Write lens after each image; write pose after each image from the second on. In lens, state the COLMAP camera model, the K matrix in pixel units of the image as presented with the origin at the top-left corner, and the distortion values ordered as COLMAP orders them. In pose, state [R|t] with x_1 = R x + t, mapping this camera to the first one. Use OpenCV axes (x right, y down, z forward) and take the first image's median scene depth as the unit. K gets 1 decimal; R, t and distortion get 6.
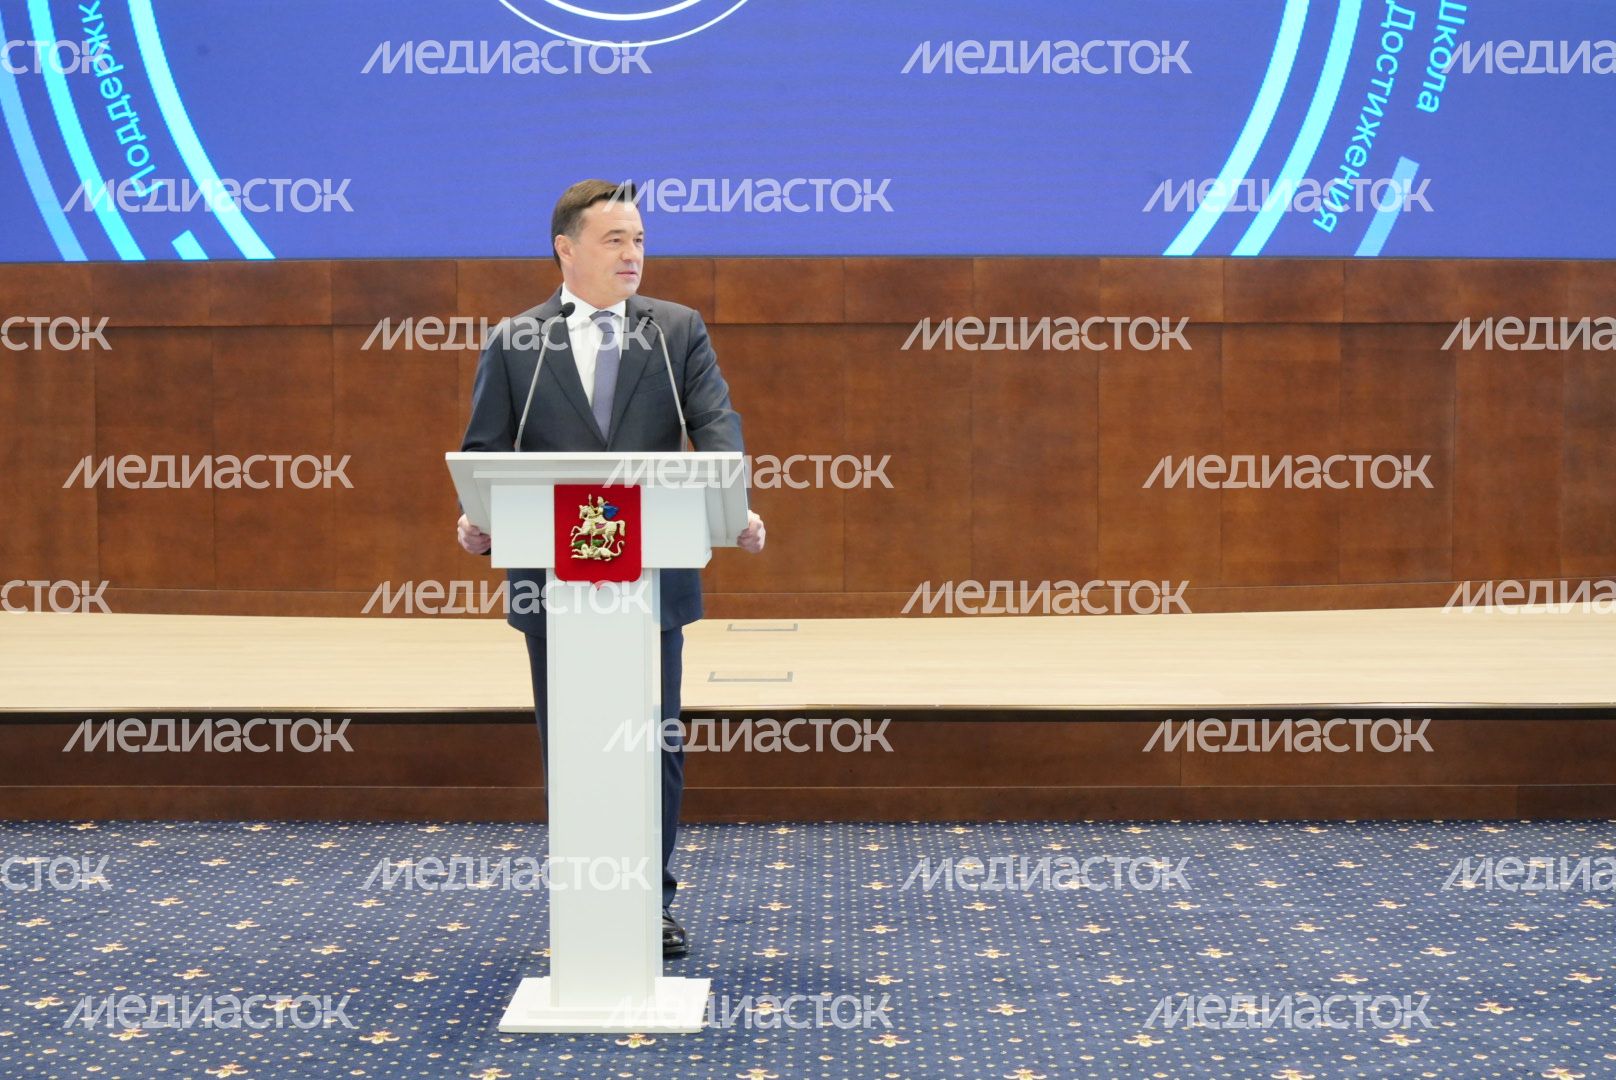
lens RADIAL K [[2601.3, 0, 792.3], [0, 2601.3, 552.5], [0, 0, 1]] dist [-0.013805, 0.000000]
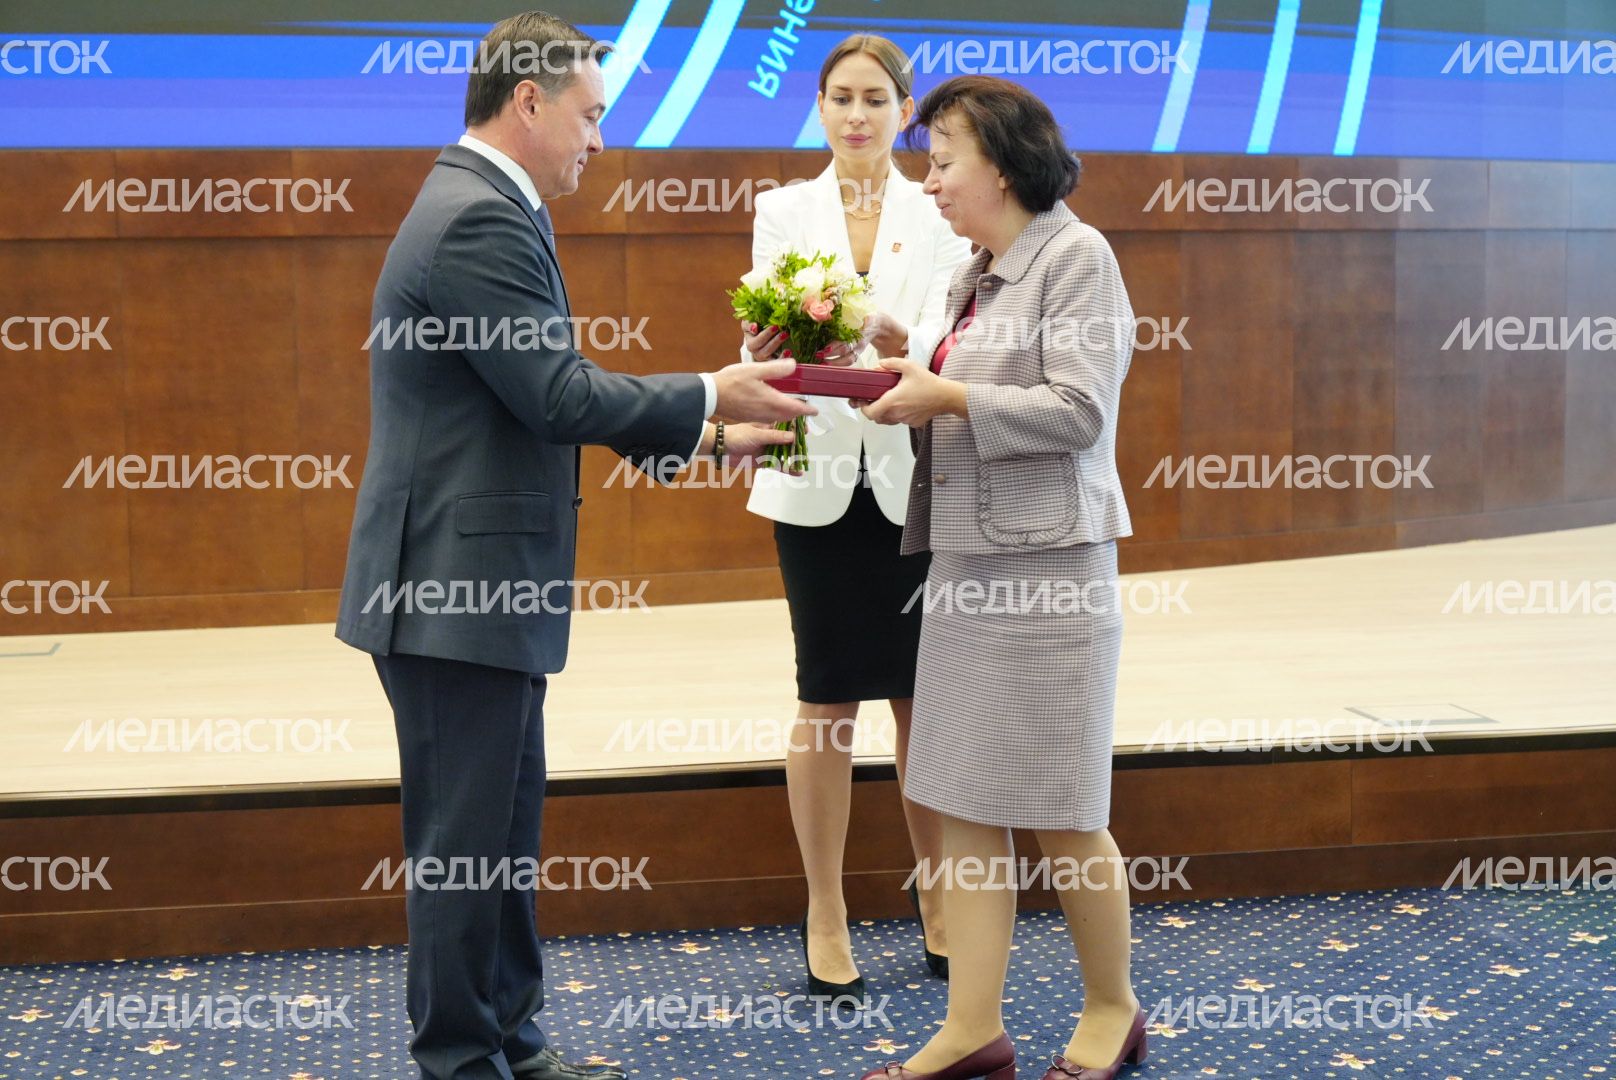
lens RADIAL K [[2700.7, 0, 802.6], [0, 2700.7, 555.3], [0, 0, 1]] dist [-0.024454, 0.000000]
pose [[0.985084, -0.027222, 0.169908, 0.080994], [0.022850, 0.999357, 0.027639, -0.014254], [-0.170551, -0.023344, 0.985072, 0.205137]]
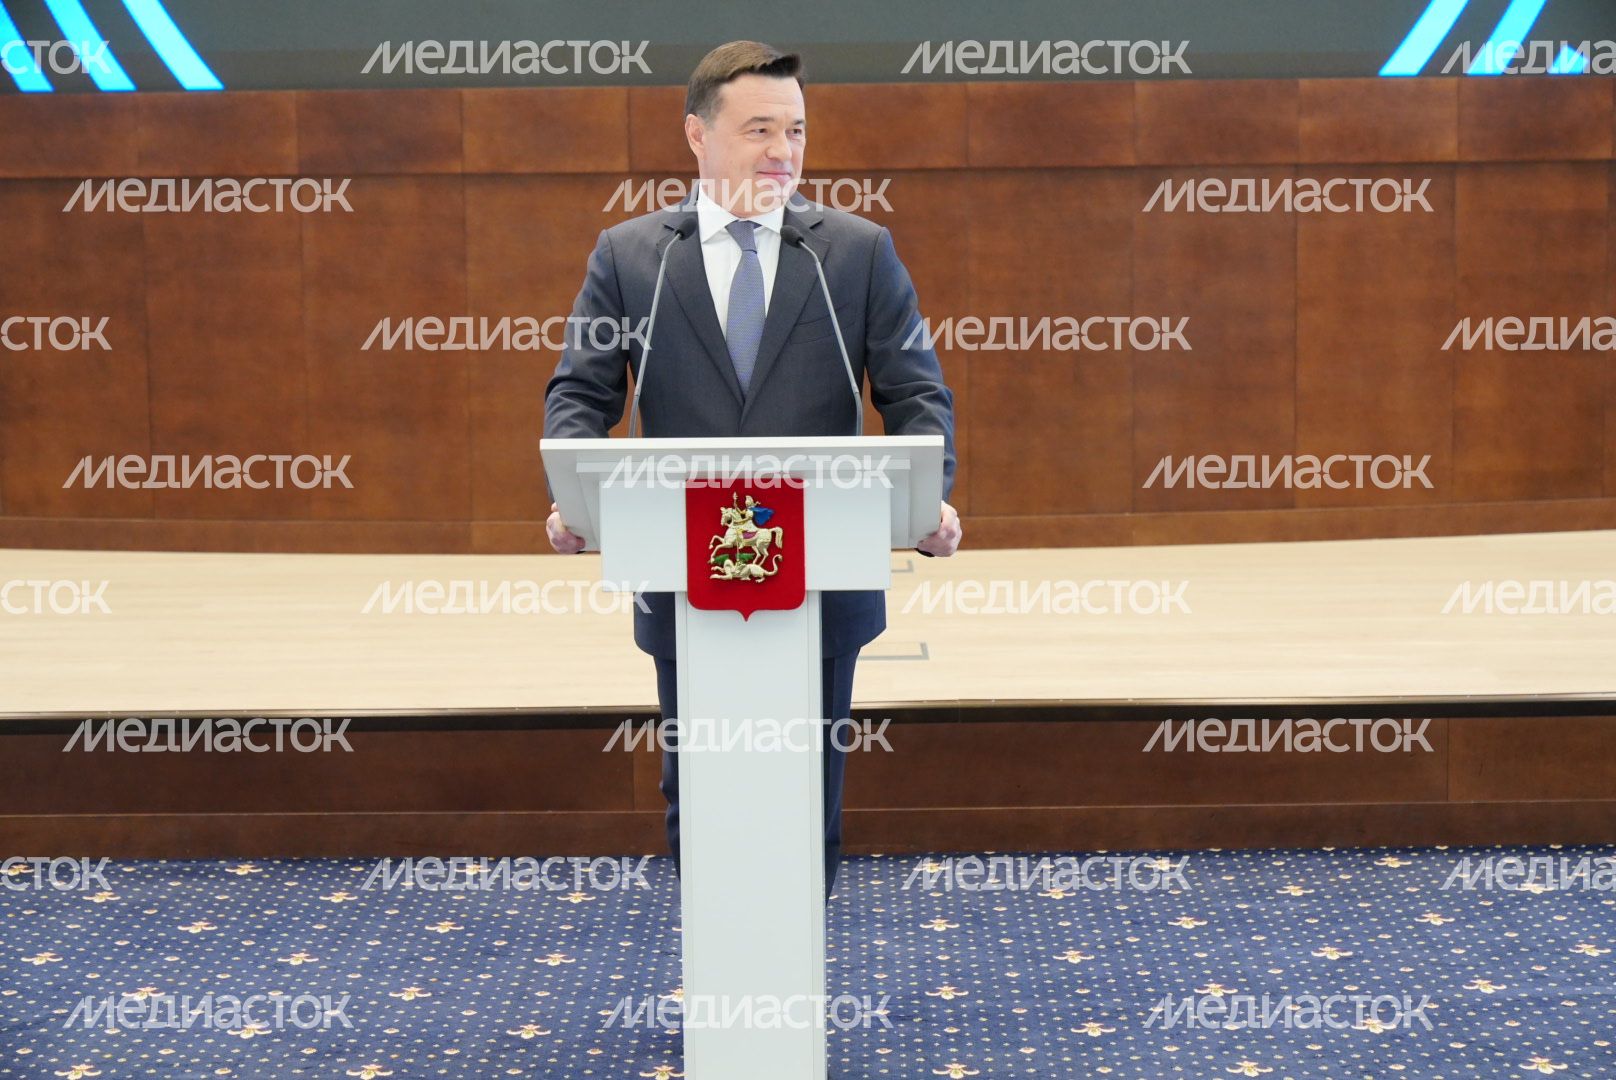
lens RADIAL K [[3208.1, 0, 827.9], [0, 3208.1, 580.5], [0, 0, 1]] dist [-0.002301, 0.000000]
pose [[0.999923, -0.009596, 0.007894, -0.030505], [0.009061, 0.997827, 0.065257, -0.029221], [-0.008503, -0.065181, 0.997837, 0.047070]]
